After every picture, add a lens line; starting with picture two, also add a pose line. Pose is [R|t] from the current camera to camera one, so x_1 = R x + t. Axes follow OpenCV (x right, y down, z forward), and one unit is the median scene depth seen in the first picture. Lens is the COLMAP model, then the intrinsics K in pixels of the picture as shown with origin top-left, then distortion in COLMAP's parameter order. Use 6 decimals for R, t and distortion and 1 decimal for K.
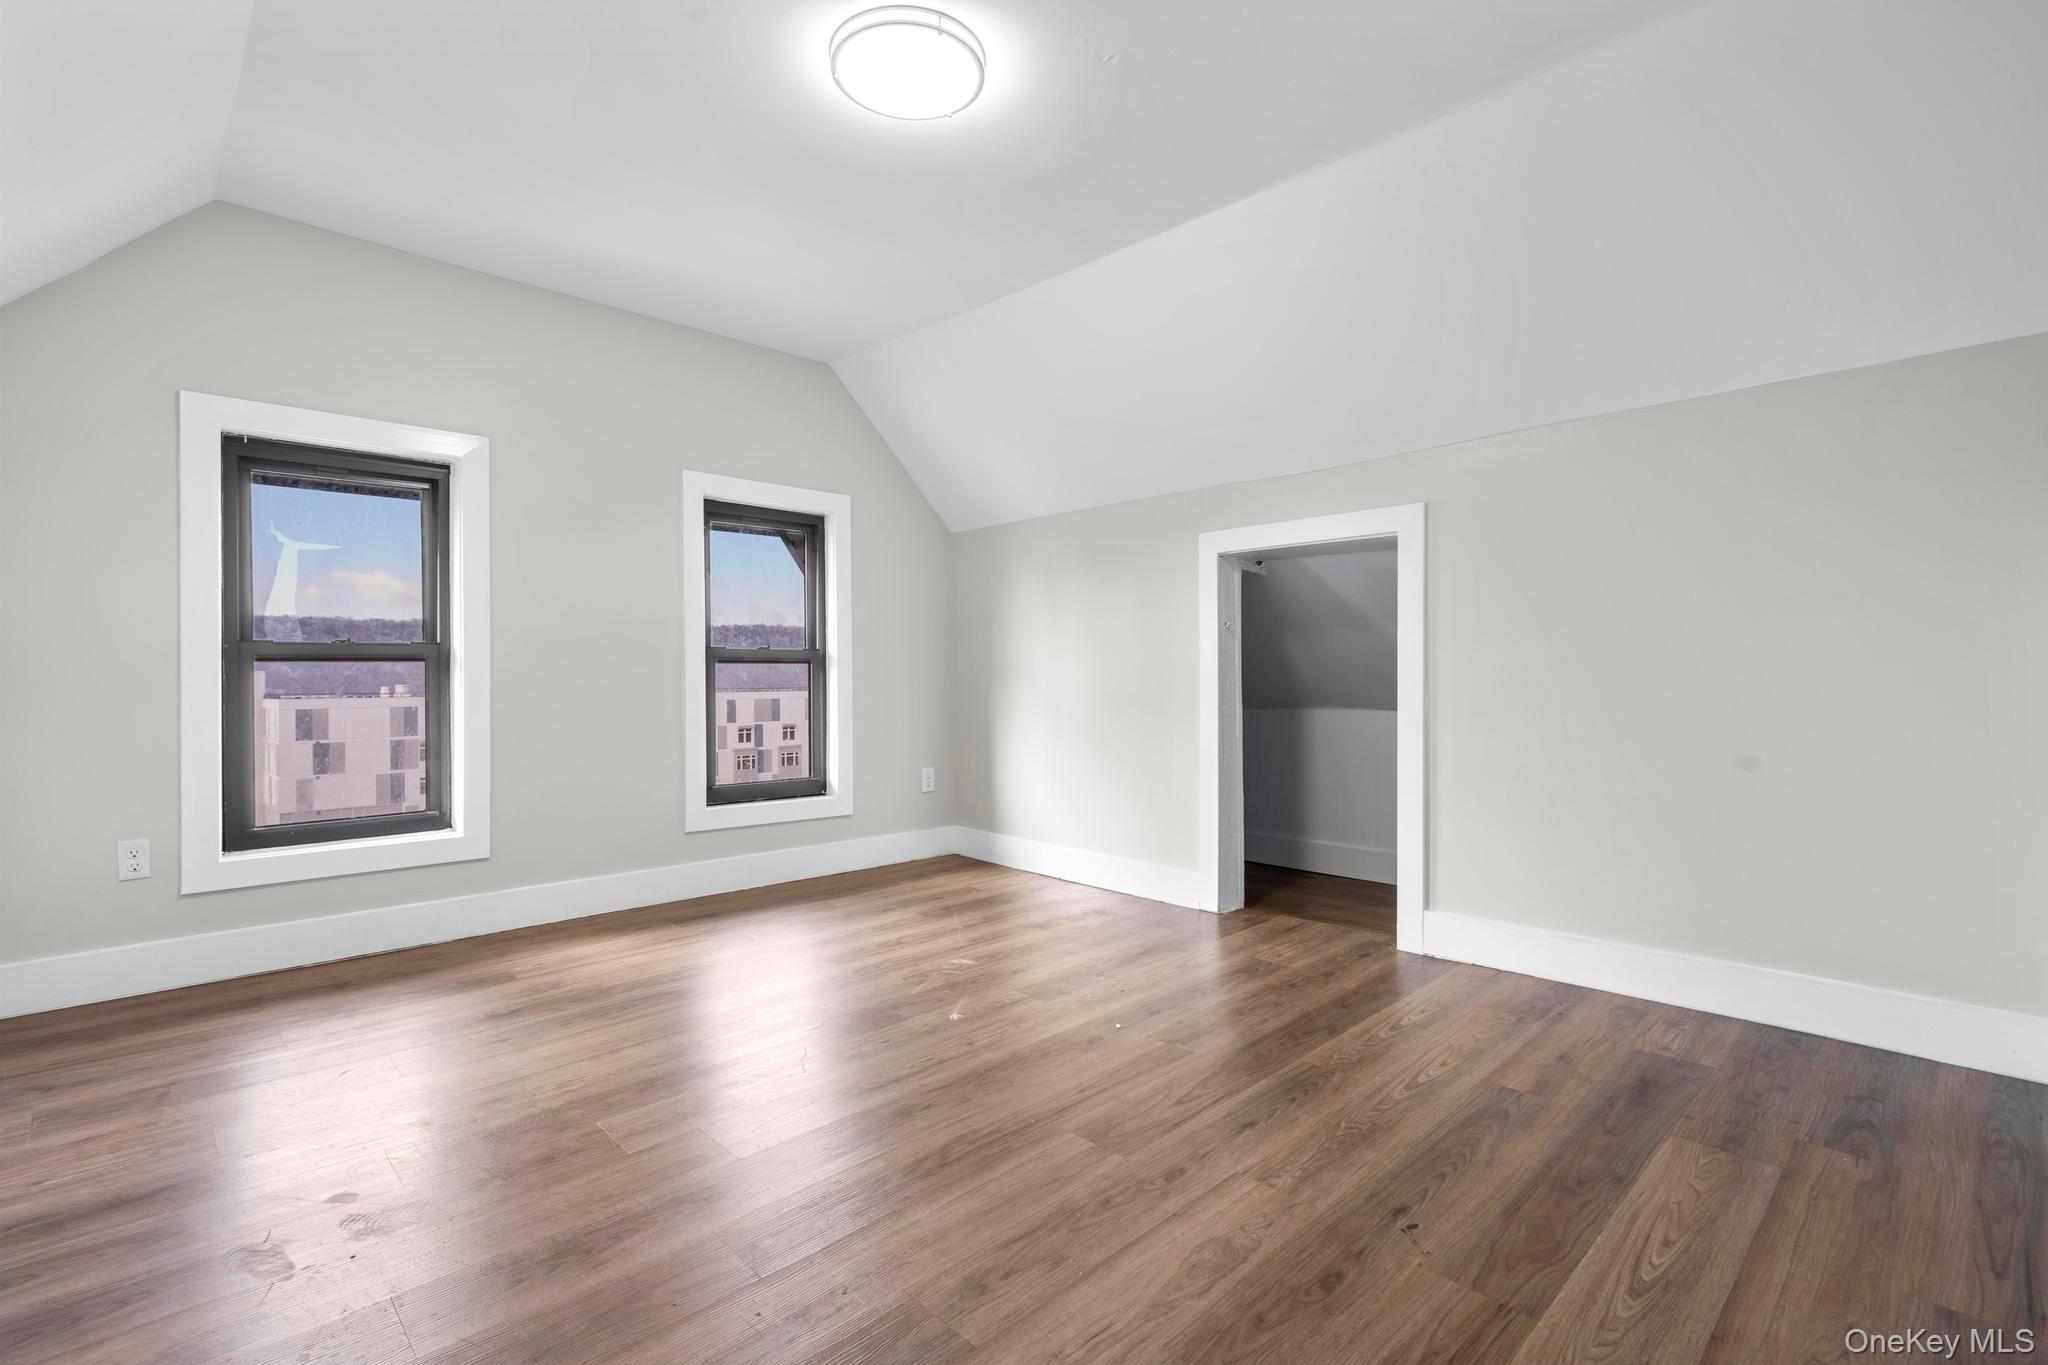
lens RADIAL K [[941.5, 0, 1017.4], [0, 941.5, 680.5], [0, 0, 1]] dist [-0.003844, 0.001005]
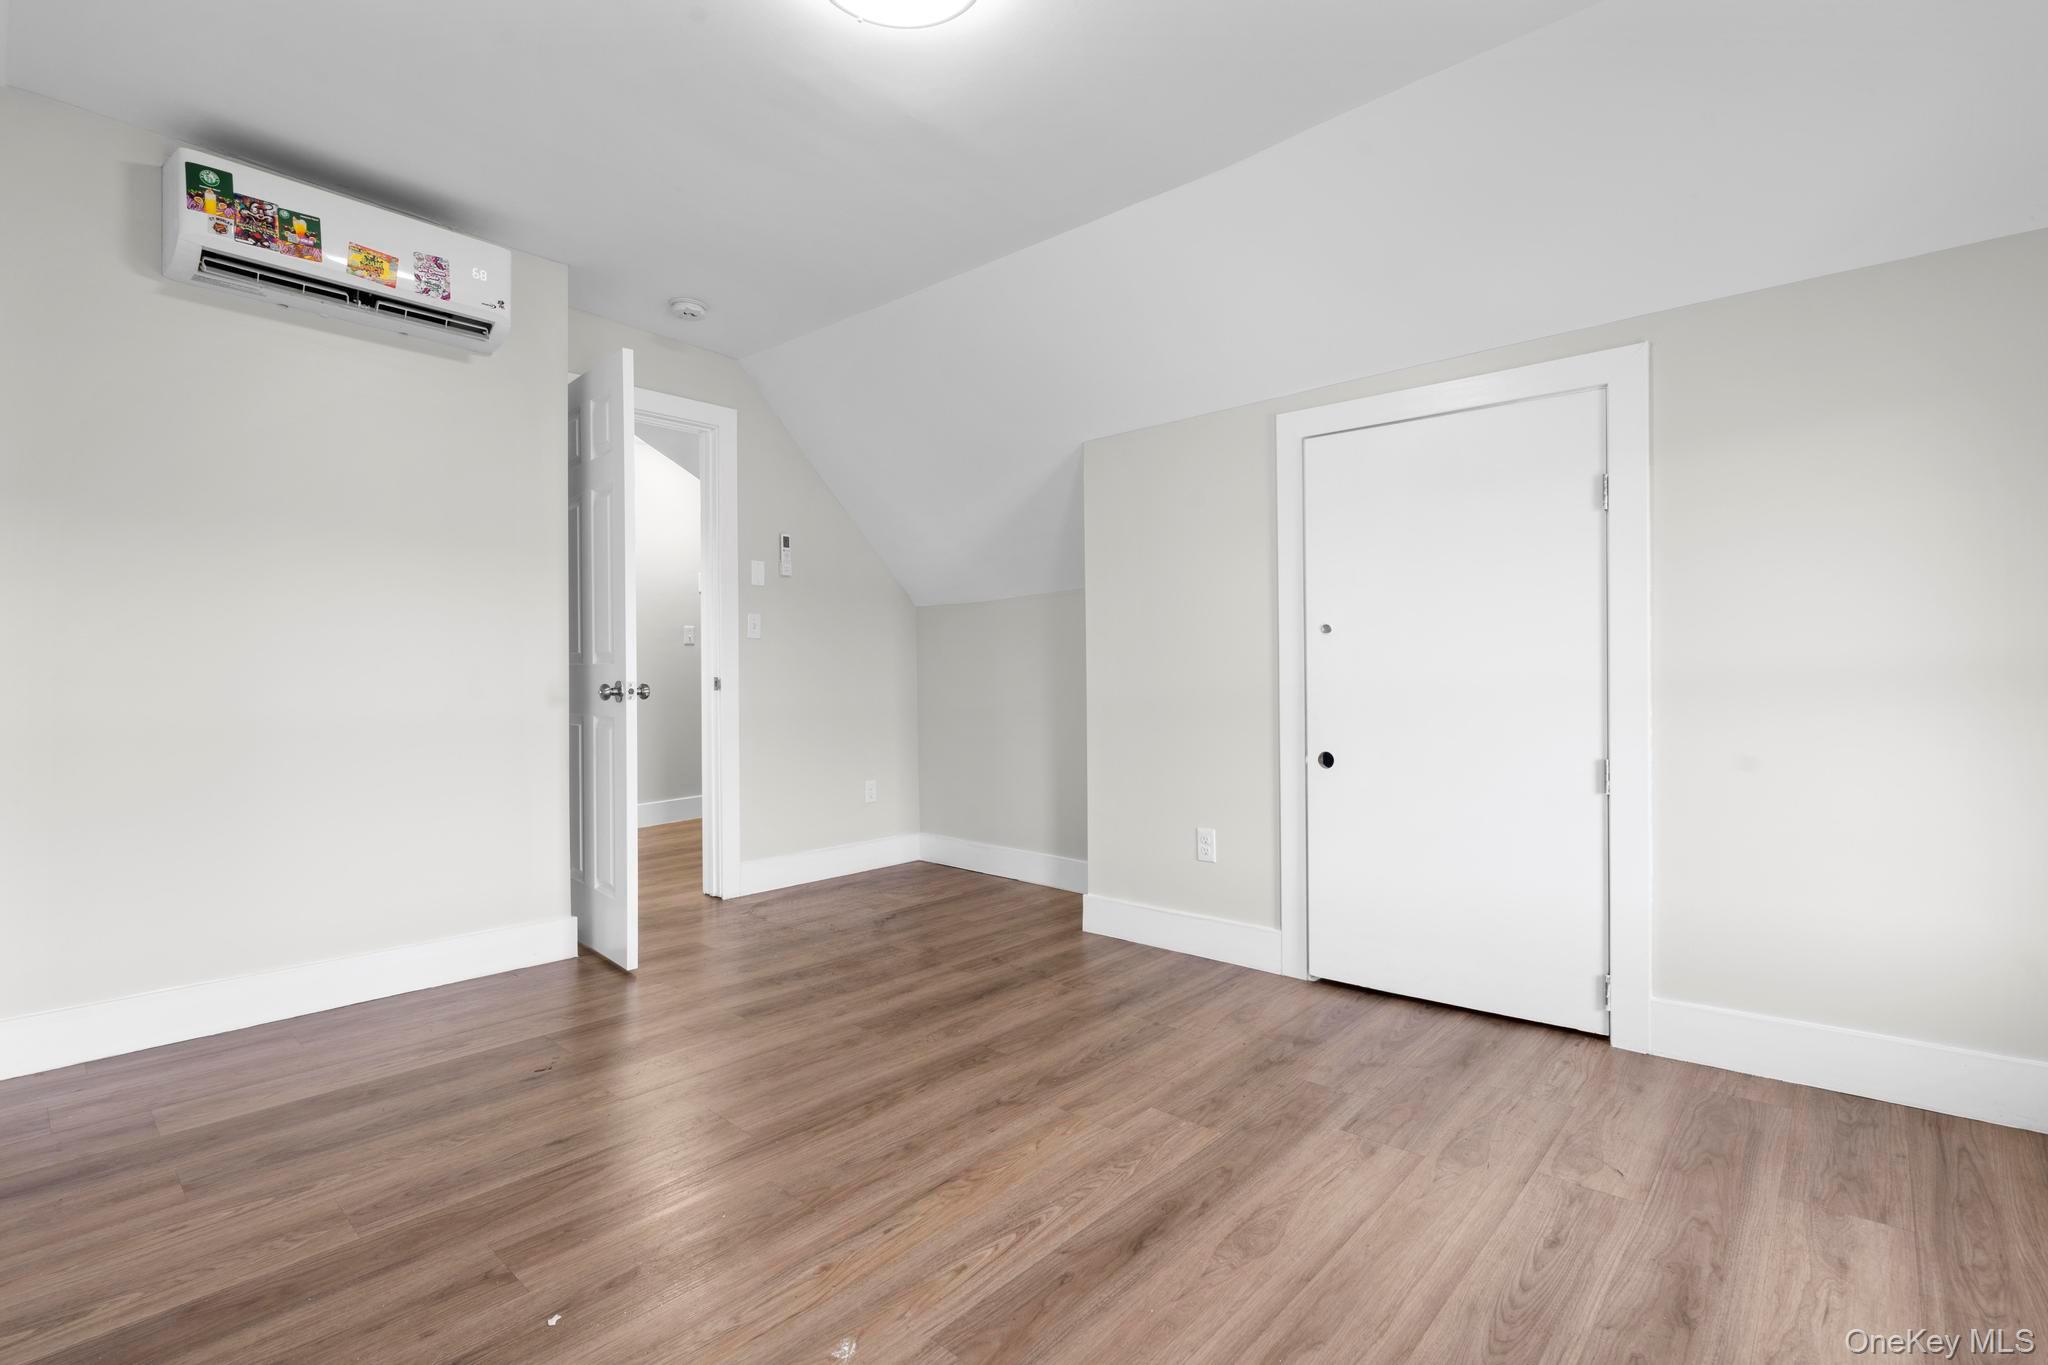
lens RADIAL K [[941.5, 0, 1017.4], [0, 941.5, 680.5], [0, 0, 1]] dist [-0.003844, 0.001005]
pose [[-0.997315, 0.009762, -0.072583, -0.153345], [0.008665, 0.999844, 0.015412, -0.022249], [0.072722, 0.014742, -0.997243, 1.834741]]
